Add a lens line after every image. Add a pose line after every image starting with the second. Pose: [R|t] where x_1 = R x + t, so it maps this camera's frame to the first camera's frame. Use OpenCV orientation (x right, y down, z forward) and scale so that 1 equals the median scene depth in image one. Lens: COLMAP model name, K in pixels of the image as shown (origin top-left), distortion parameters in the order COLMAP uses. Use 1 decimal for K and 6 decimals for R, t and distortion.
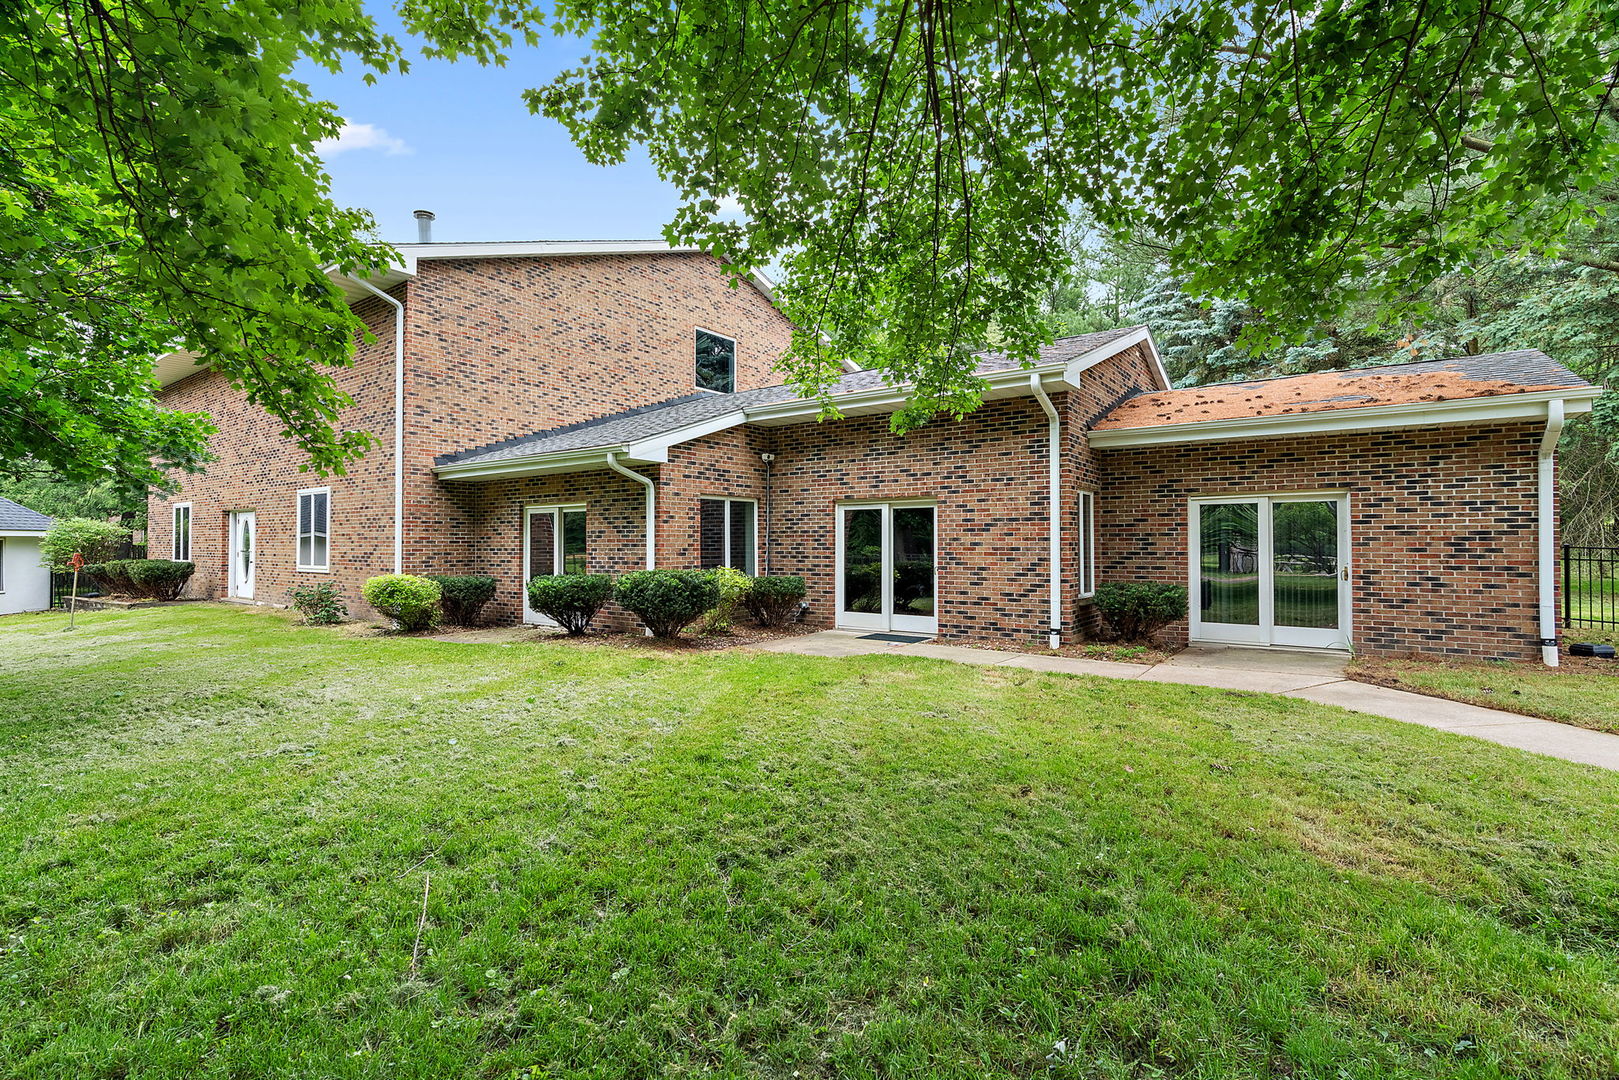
lens RADIAL K [[755.6, 0, 809.5], [0, 755.6, 540.0], [0, 0, 1]] dist [-0.002156, -0.000158]
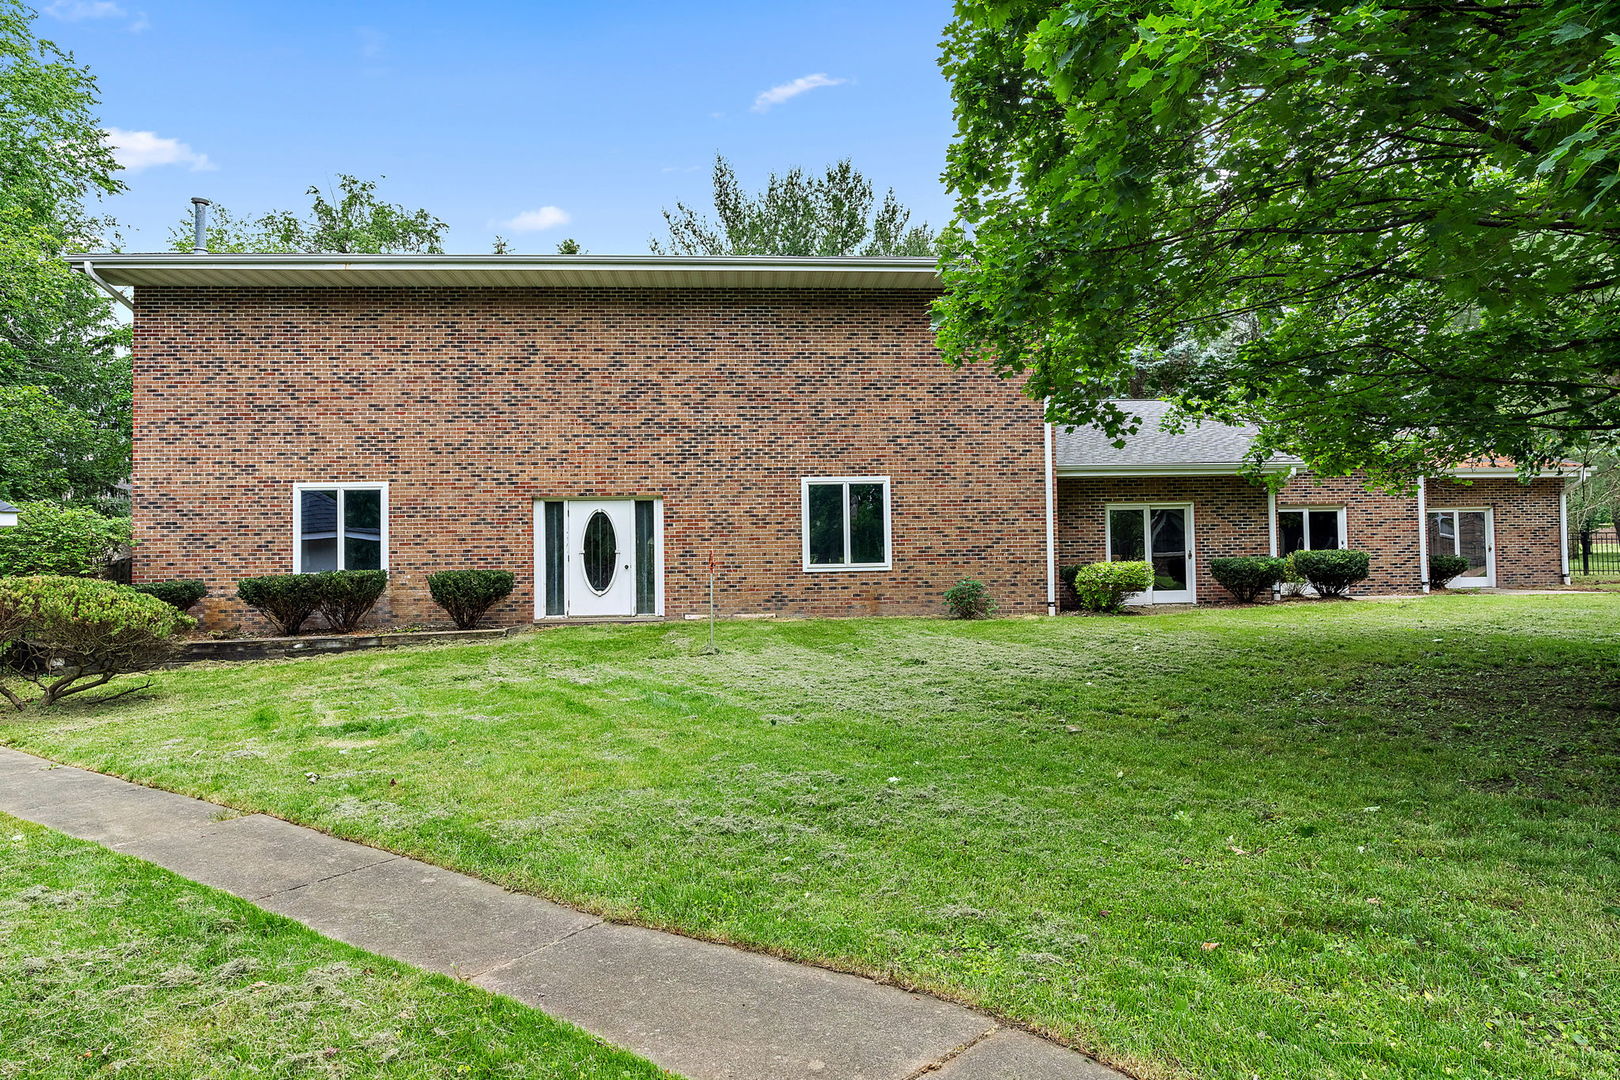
lens RADIAL K [[756.1, 0, 810.0], [0, 756.1, 540.0], [0, 0, 1]] dist [-0.002156, -0.000158]
pose [[0.807984, -0.005997, 0.589174, -1.725561], [0.004683, 0.999982, 0.003757, 0.006190], [-0.589186, -0.000277, 0.807998, 0.397767]]
